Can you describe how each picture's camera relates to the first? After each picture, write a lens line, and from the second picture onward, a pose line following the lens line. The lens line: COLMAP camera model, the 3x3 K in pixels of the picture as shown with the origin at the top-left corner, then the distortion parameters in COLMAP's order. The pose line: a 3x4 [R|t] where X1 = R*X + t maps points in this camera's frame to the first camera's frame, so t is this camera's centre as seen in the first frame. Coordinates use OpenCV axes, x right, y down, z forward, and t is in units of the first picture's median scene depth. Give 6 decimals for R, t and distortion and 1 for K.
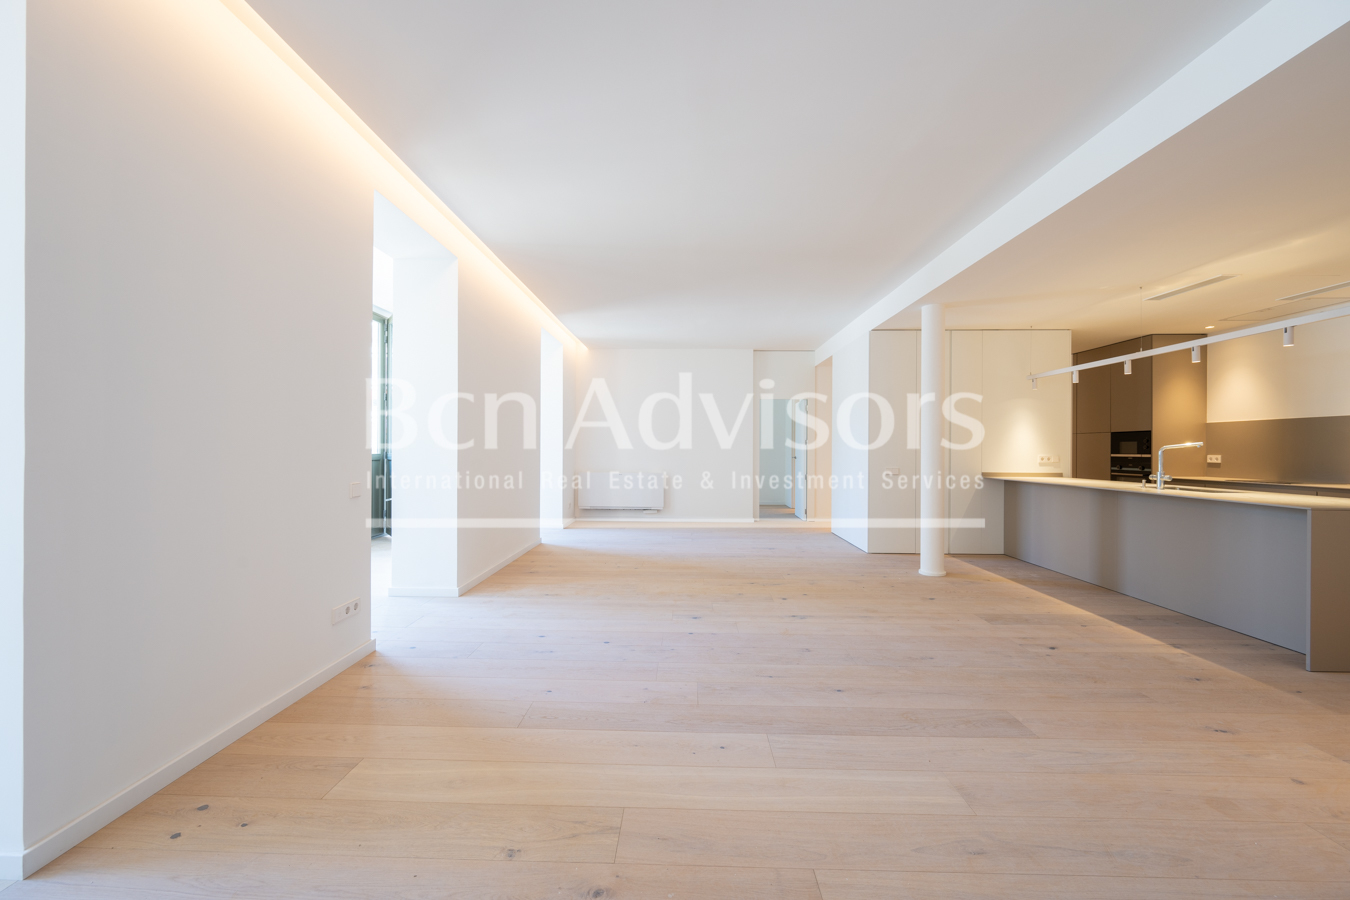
lens RADIAL K [[529.0, 0, 673.2], [0, 529.0, 450.5], [0, 0, 1]] dist [-0.001135, -0.000013]
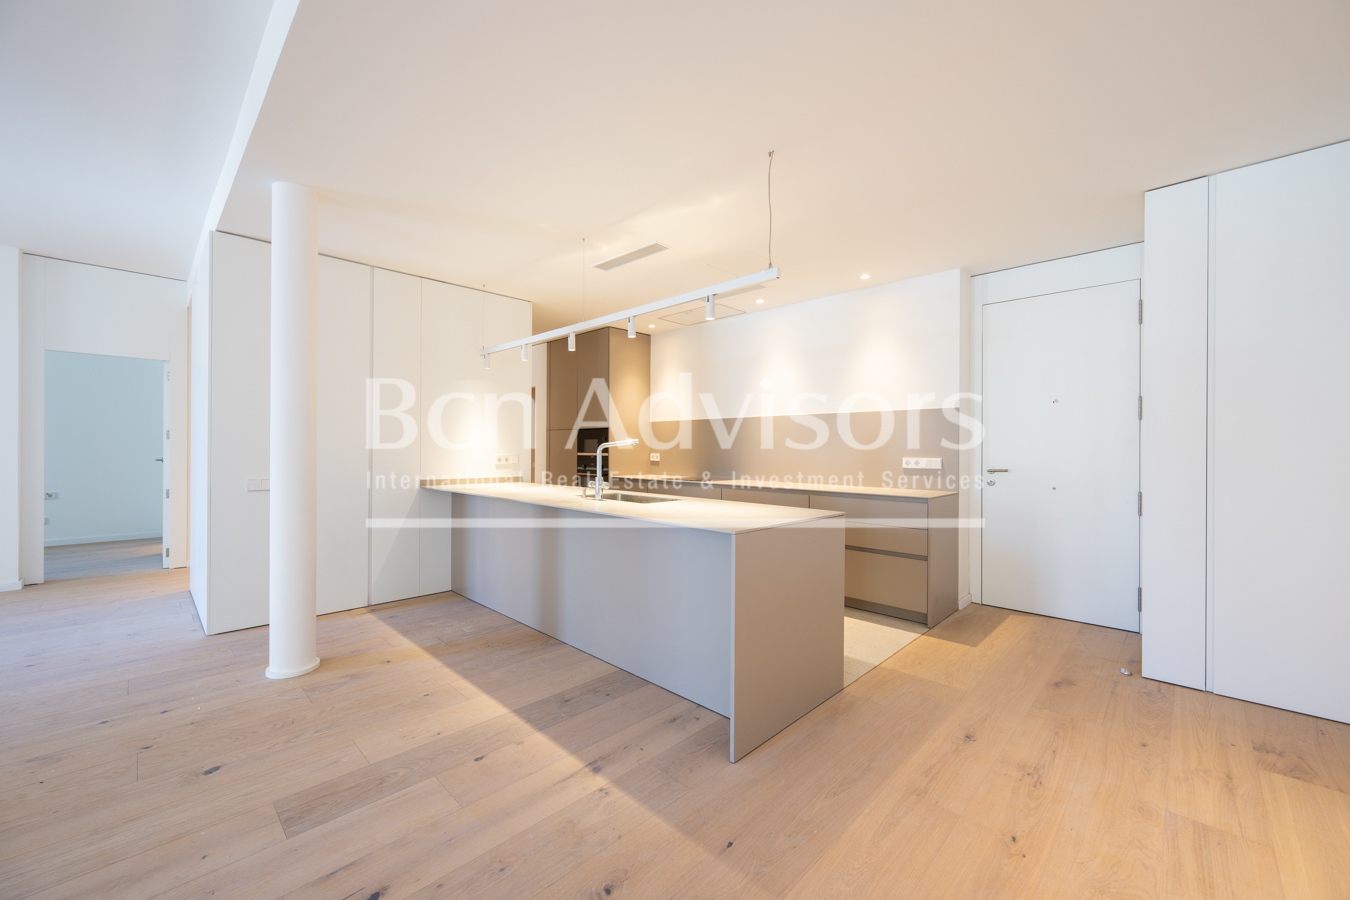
lens RADIAL K [[529.0, 0, 673.2], [0, 529.0, 450.5], [0, 0, 1]] dist [-0.001135, -0.000013]
pose [[0.684394, -0.002920, 0.729106, 0.355168], [-0.000299, 0.999991, 0.004285, -0.001471], [-0.729112, -0.003151, 0.684387, 0.322526]]
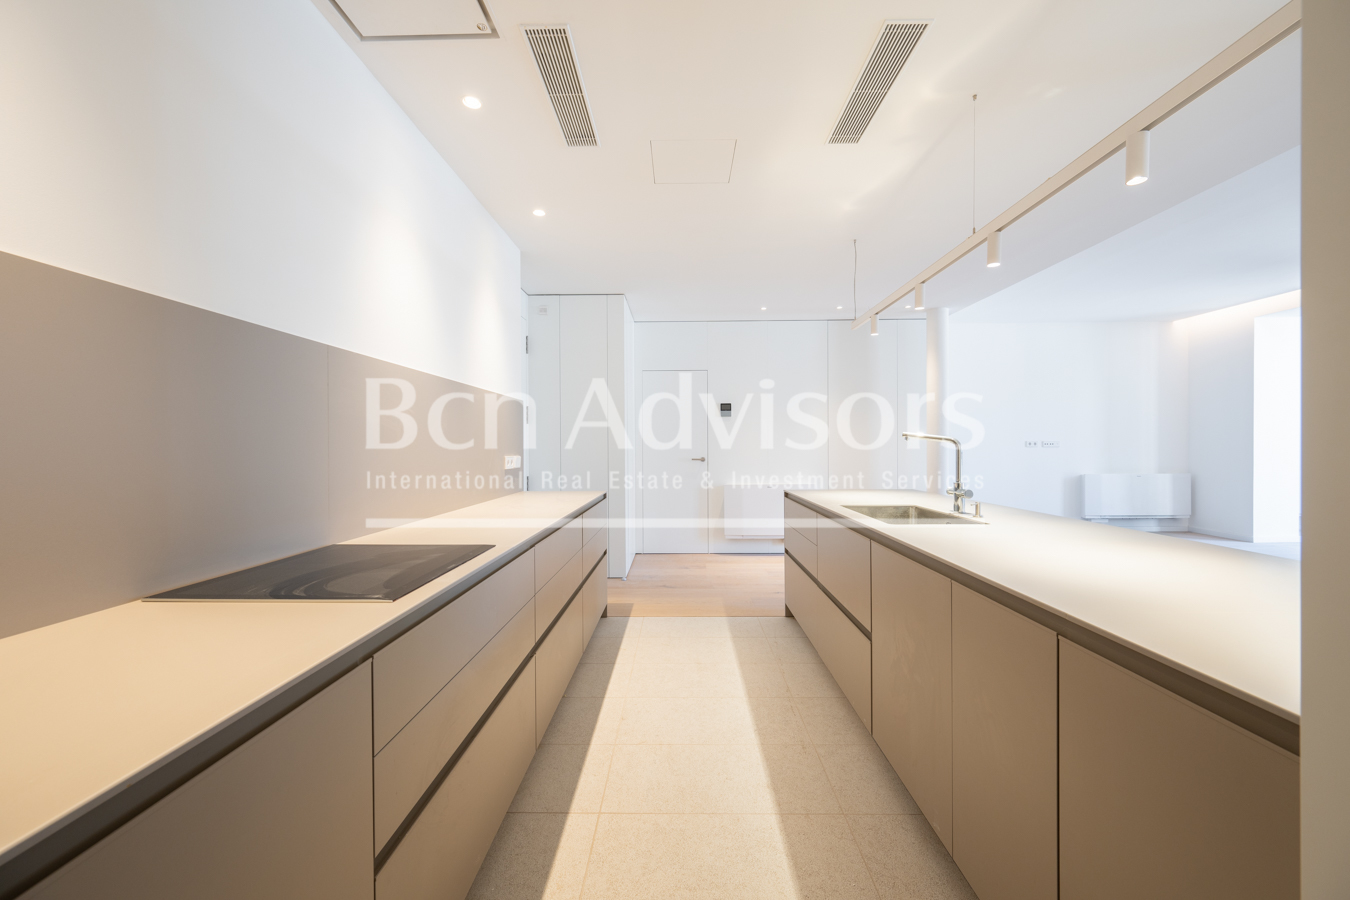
lens RADIAL K [[529.0, 0, 673.2], [0, 529.0, 450.5], [0, 0, 1]] dist [-0.001135, -0.000013]
pose [[-0.999983, -0.000366, -0.005894, 1.004929], [-0.000422, 0.999954, 0.009617, 0.000353], [0.005890, 0.009619, -0.999936, 1.277140]]
